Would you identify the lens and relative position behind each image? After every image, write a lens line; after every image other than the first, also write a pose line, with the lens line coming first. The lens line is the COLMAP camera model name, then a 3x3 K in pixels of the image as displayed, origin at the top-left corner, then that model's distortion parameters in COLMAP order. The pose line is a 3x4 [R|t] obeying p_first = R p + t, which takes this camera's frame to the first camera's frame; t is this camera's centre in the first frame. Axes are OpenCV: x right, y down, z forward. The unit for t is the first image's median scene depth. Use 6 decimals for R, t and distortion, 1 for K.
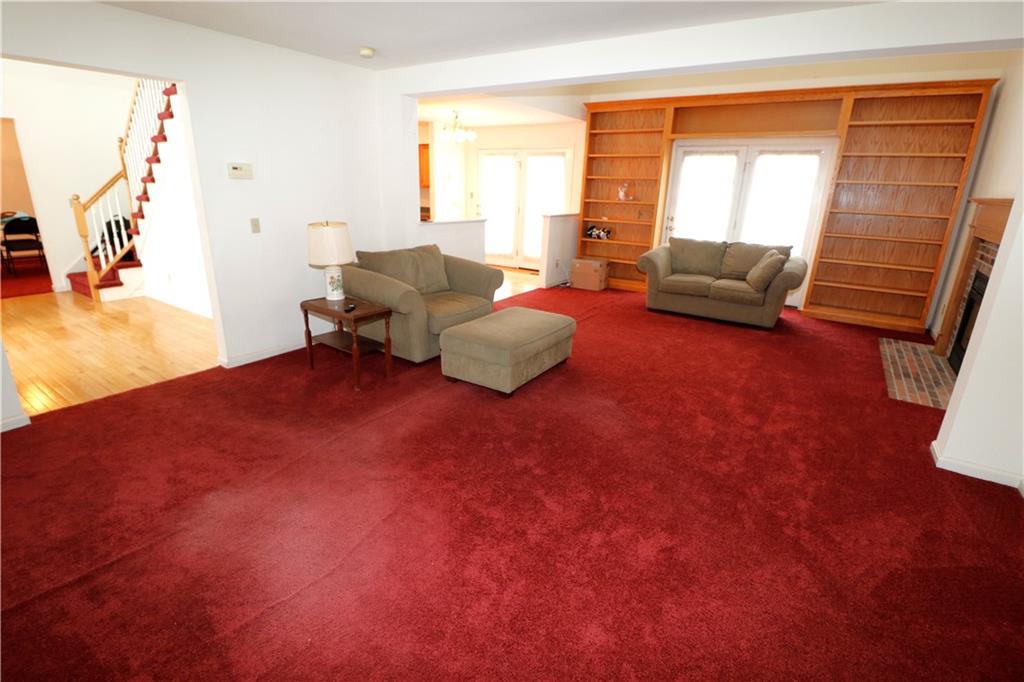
lens RADIAL K [[484.8, 0, 512.5], [0, 484.8, 334.6], [0, 0, 1]] dist [-0.003220, -0.001360]
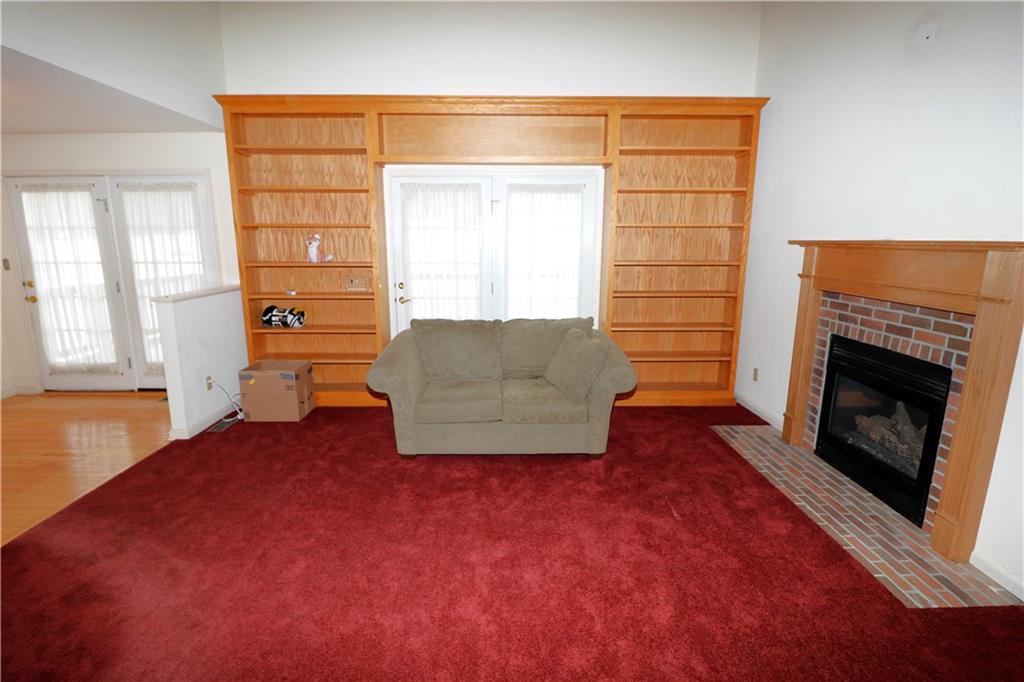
lens RADIAL K [[484.8, 0, 506.1], [0, 484.8, 339.9], [0, 0, 1]] dist [-0.003220, -0.001360]
pose [[0.827930, -0.141644, 0.542650, 0.110222], [0.188907, 0.981472, -0.032033, -0.158161], [-0.528059, 0.129032, 0.839348, 0.514006]]
